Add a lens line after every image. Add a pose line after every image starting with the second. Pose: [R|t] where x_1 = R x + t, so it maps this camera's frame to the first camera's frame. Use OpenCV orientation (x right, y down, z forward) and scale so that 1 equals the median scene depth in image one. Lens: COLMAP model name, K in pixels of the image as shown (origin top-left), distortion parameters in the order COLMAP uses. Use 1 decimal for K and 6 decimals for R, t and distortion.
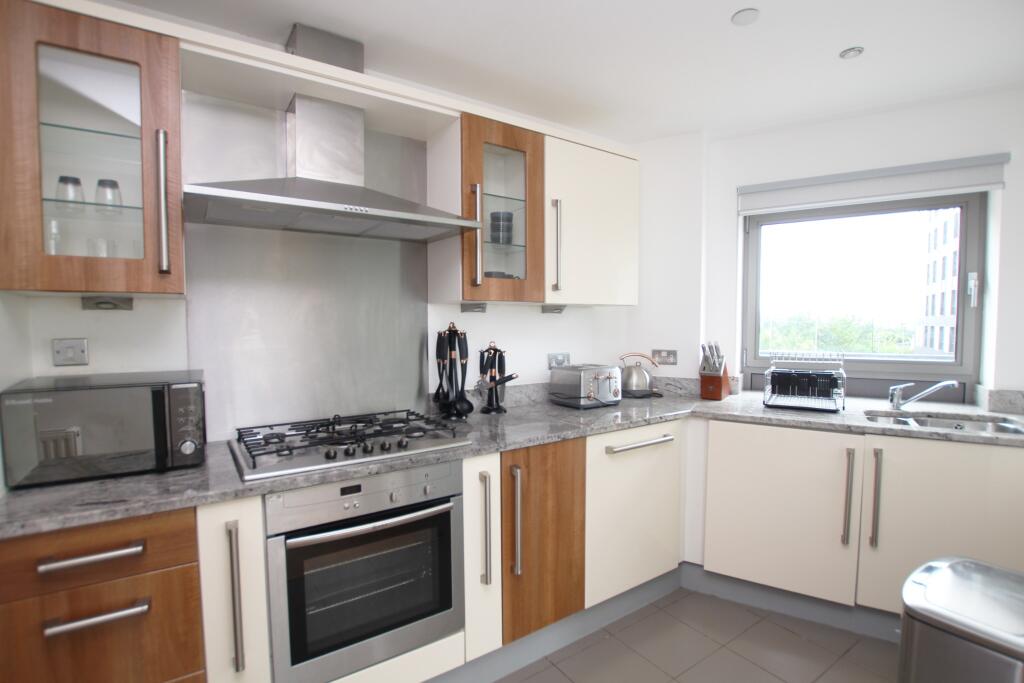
lens RADIAL K [[485.0, 0, 510.9], [0, 485.0, 350.8], [0, 0, 1]] dist [-0.028750, -0.000083]
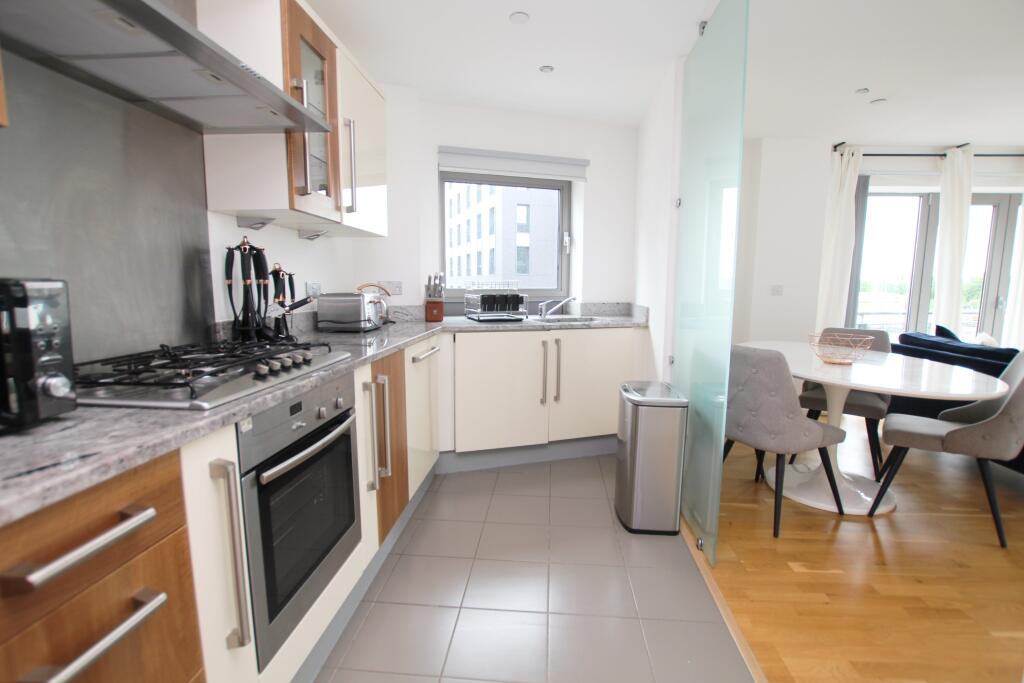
lens RADIAL K [[485.0, 0, 510.9], [0, 485.0, 350.8], [0, 0, 1]] dist [-0.028750, -0.000083]
pose [[0.625436, -0.098349, 0.774053, -0.533003], [0.036870, 0.994642, 0.096585, 0.081895], [-0.779404, -0.031868, 0.625711, 0.112989]]
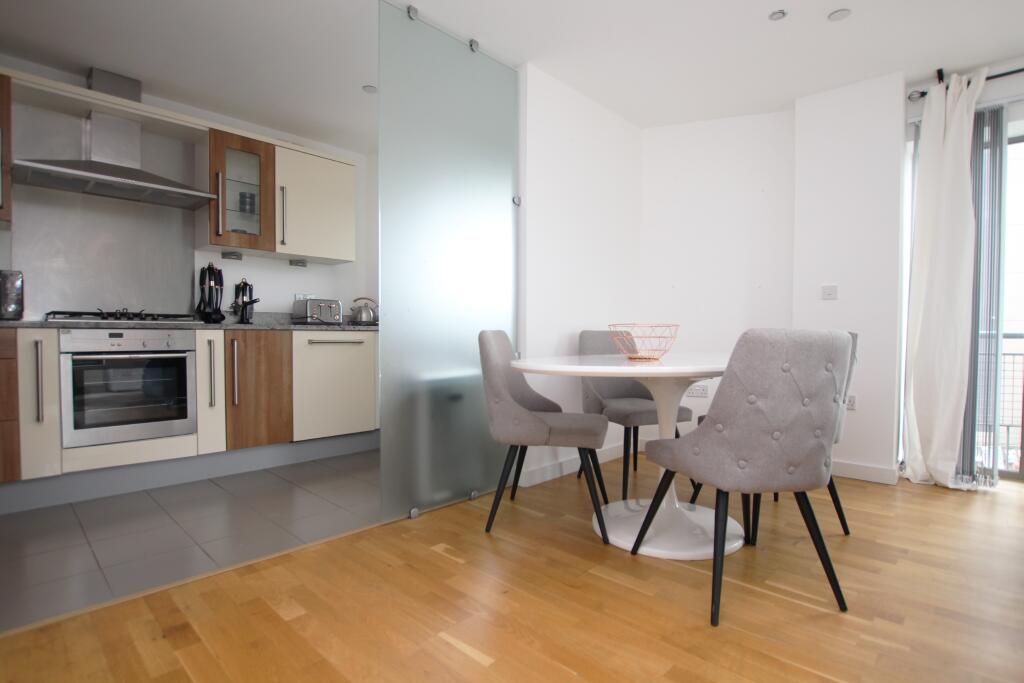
lens RADIAL K [[508.8, 0, 510.4], [0, 508.8, 350.4], [0, 0, 1]] dist [-0.026689, -0.000232]
pose [[0.977131, 0.003038, 0.212616, 0.493545], [0.002761, 0.999632, -0.026972, 0.280849], [-0.212620, 0.026942, 0.976764, -0.786751]]
